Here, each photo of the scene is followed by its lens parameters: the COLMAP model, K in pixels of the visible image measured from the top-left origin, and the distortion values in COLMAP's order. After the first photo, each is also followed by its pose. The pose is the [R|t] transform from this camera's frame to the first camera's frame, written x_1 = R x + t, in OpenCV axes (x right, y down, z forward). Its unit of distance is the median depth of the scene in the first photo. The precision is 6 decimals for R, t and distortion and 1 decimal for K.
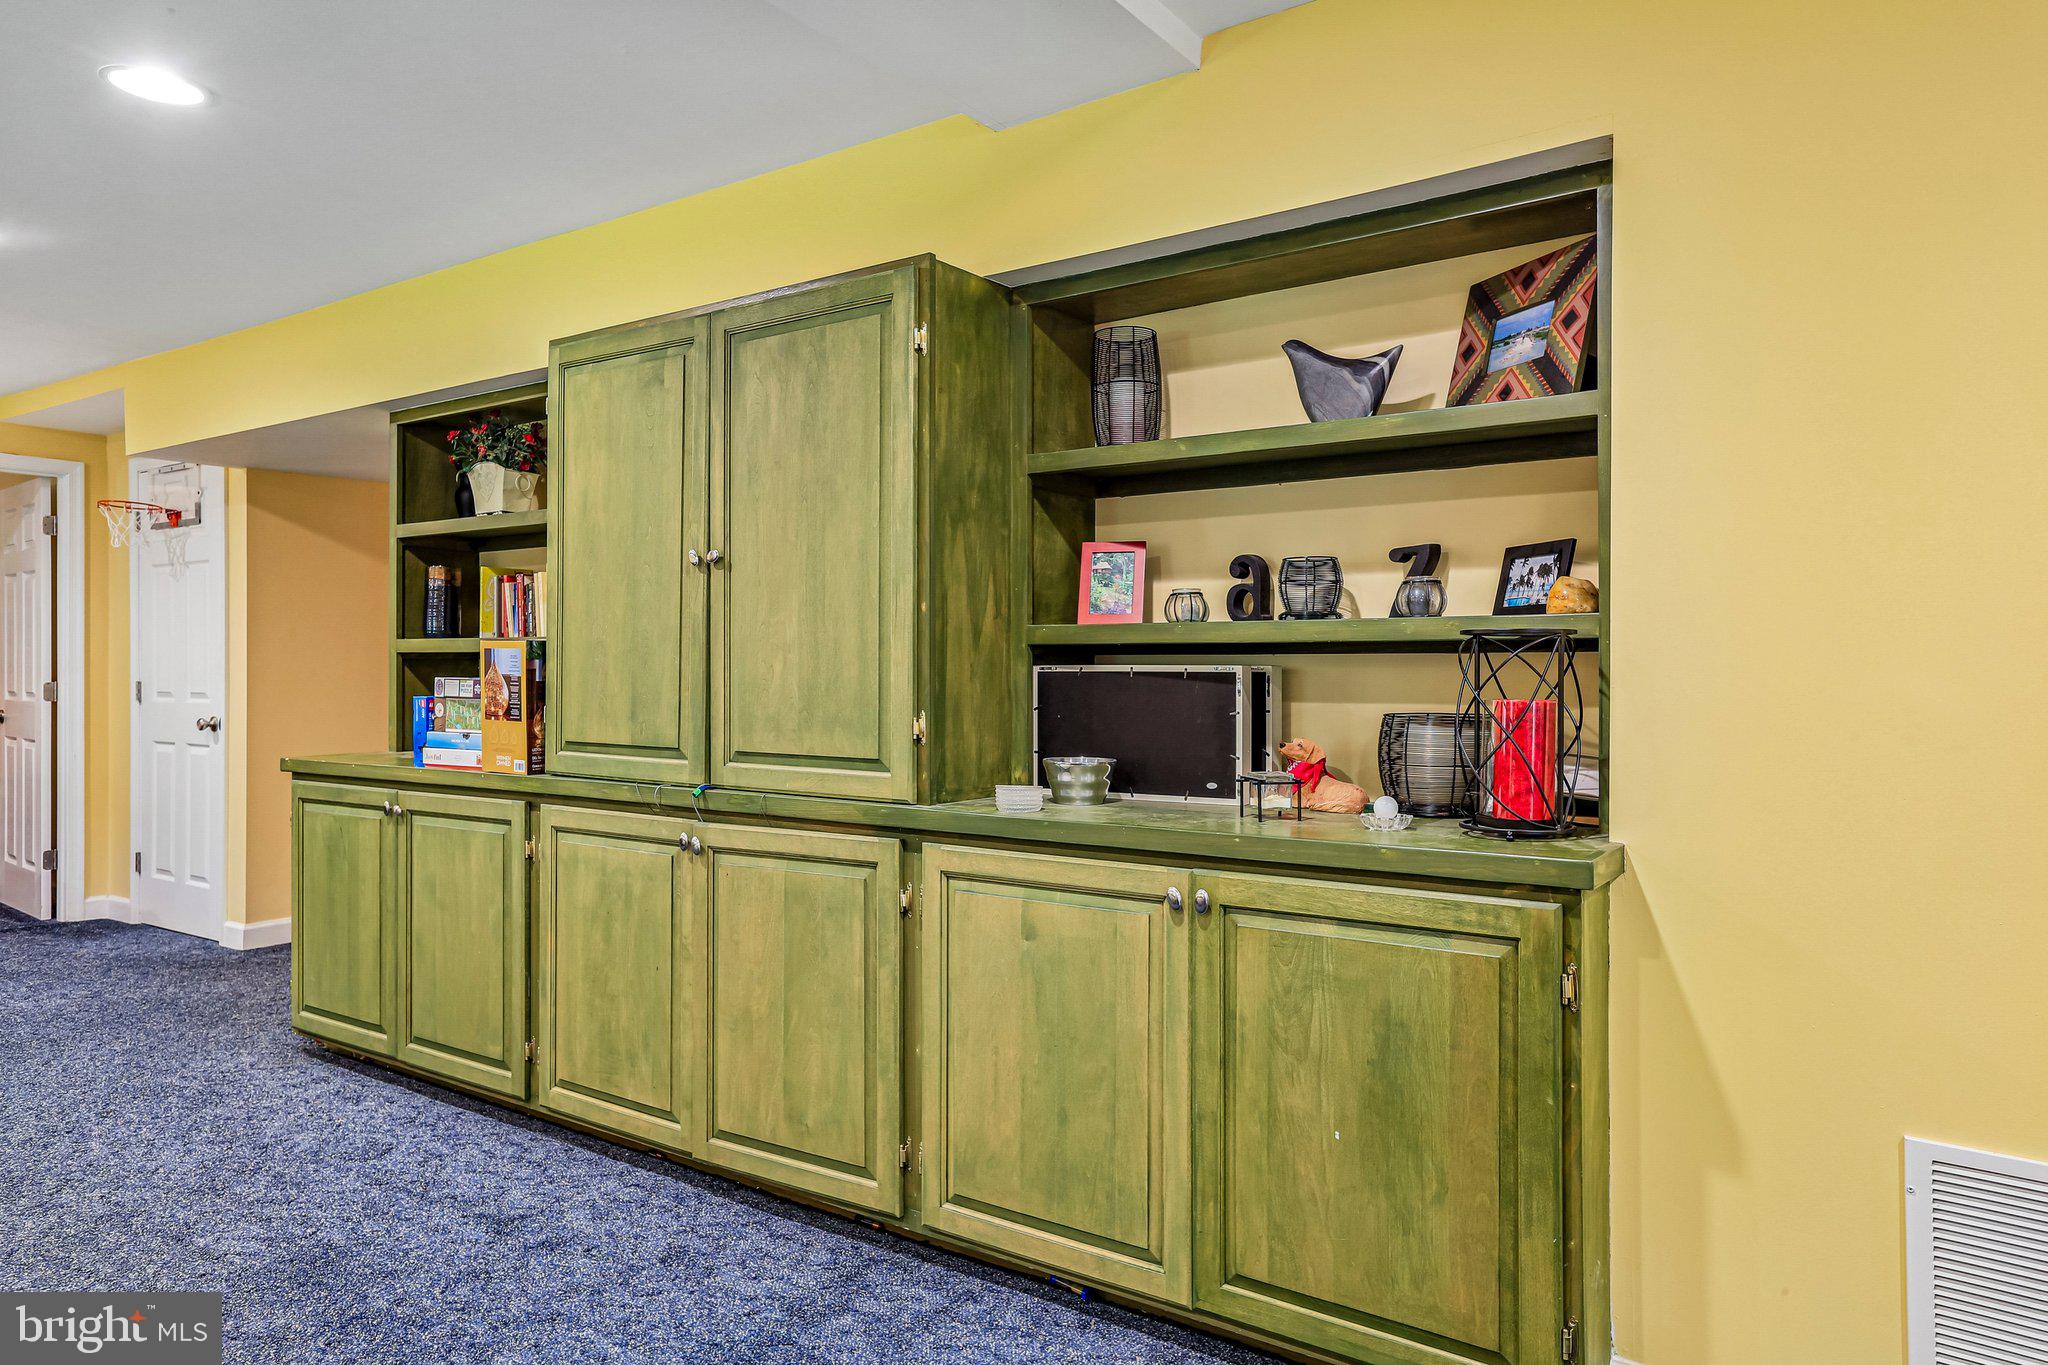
lens RADIAL K [[1342.5, 0, 1022.6], [0, 1342.5, 674.6], [0, 0, 1]] dist [-0.003473, -0.000213]
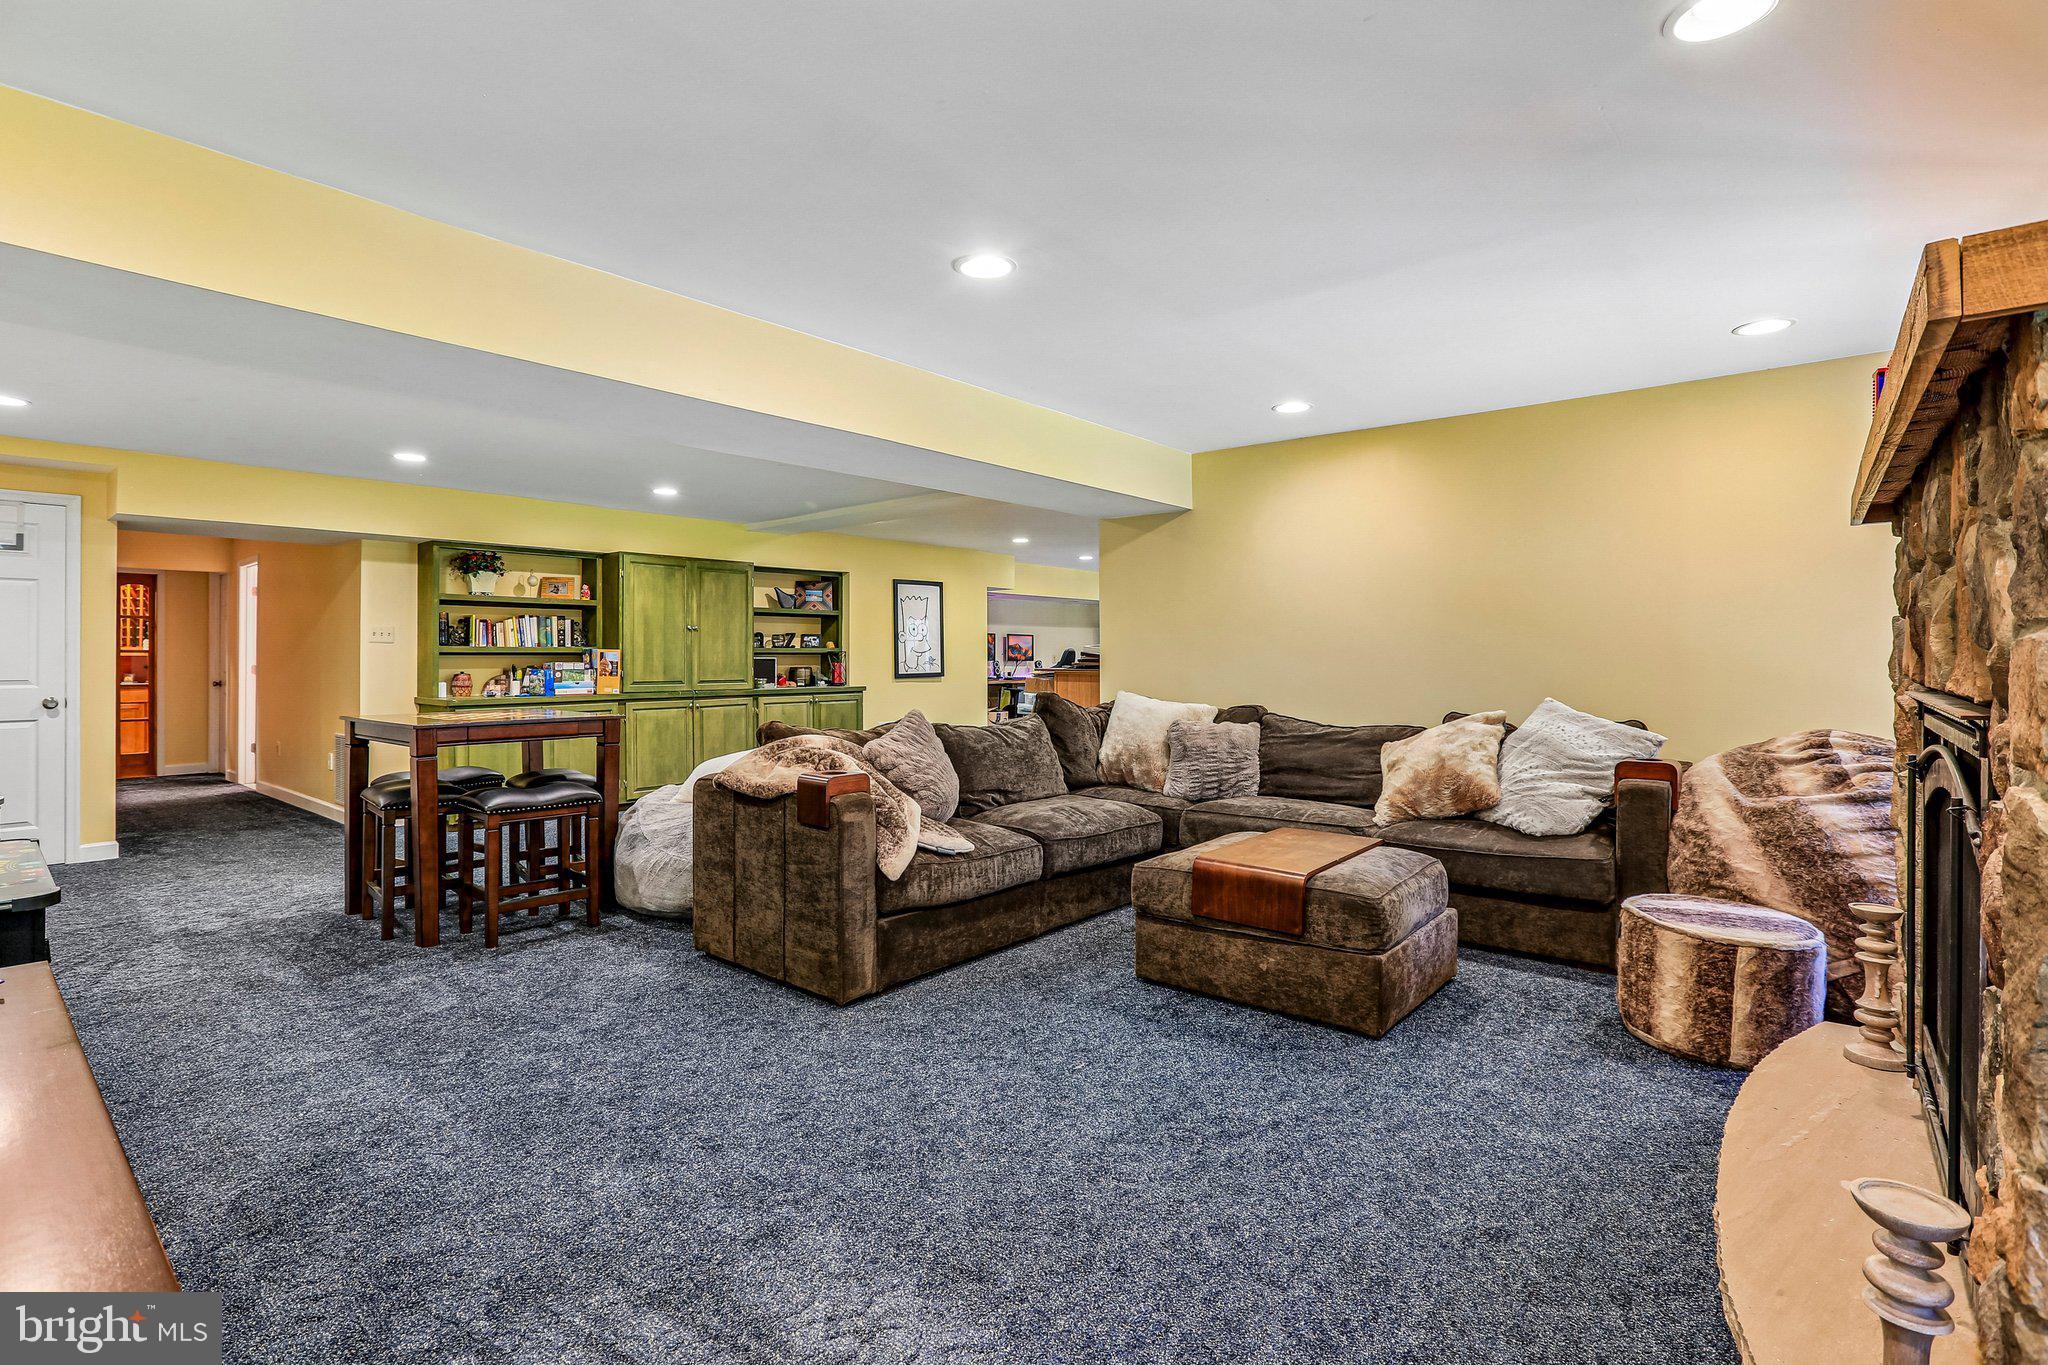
lens RADIAL K [[948.1, 0, 1022.0], [0, 948.1, 665.7], [0, 0, 1]] dist [-0.023124, 0.003023]
pose [[0.054648, -0.008266, 0.998471, -2.903807], [0.012606, 0.999892, 0.007588, 0.007917], [-0.998426, 0.012172, 0.054746, -0.027762]]
